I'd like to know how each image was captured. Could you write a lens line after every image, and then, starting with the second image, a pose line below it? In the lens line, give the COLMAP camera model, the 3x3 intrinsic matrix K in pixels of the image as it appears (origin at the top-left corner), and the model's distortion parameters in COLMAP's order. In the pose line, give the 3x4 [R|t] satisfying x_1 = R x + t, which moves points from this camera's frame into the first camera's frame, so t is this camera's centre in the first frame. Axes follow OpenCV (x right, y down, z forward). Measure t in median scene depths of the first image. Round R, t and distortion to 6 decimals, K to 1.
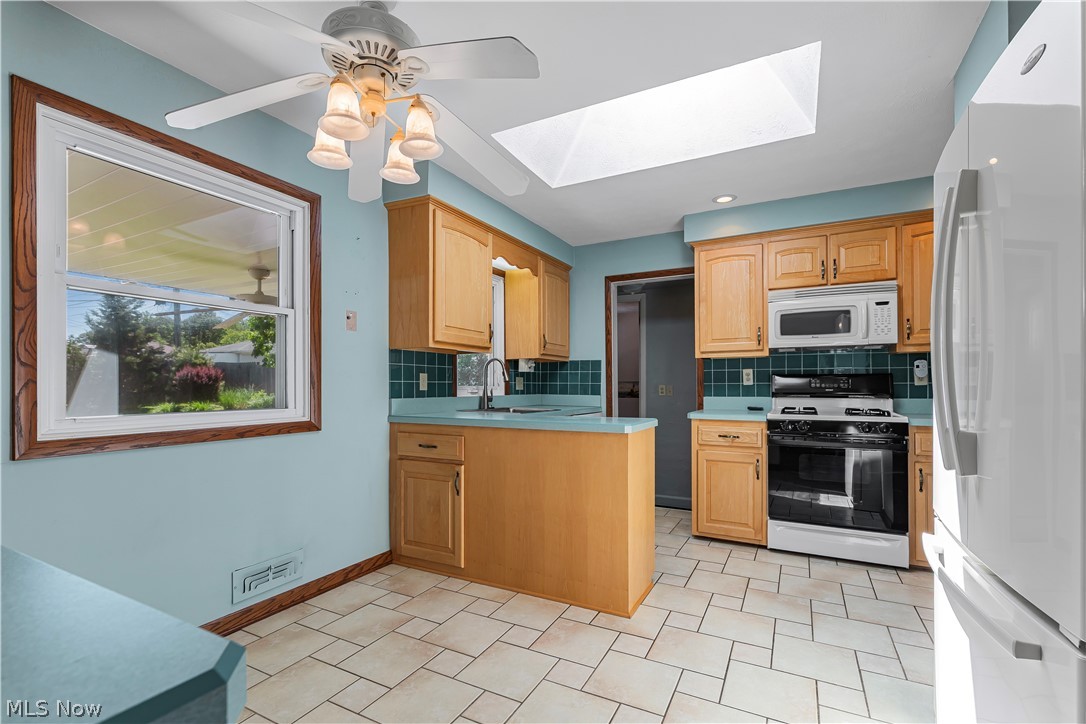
lens RADIAL K [[477.4, 0, 549.4], [0, 477.4, 387.3], [0, 0, 1]] dist [-0.003953, -0.000496]
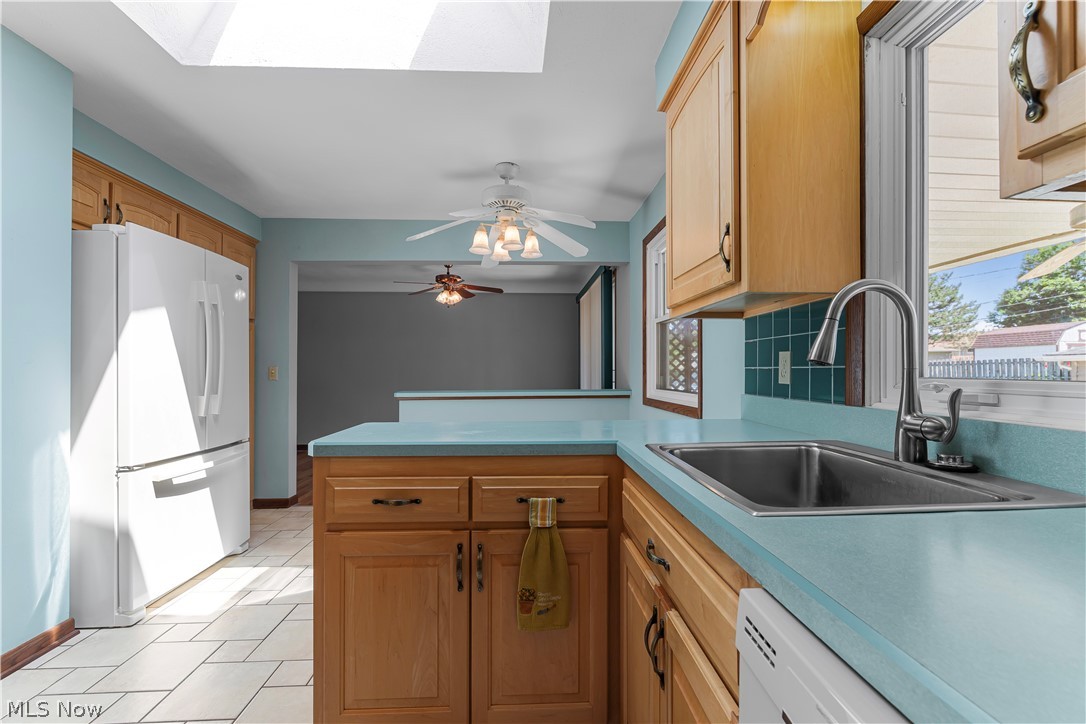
lens RADIAL K [[477.4, 0, 546.2], [0, 477.4, 369.2], [0, 0, 1]] dist [-0.003953, -0.000496]
pose [[-0.861984, -0.004022, -0.506919, 0.219707], [0.000884, 0.999955, -0.009438, -0.005225], [0.506934, -0.008583, -0.861942, 1.322033]]
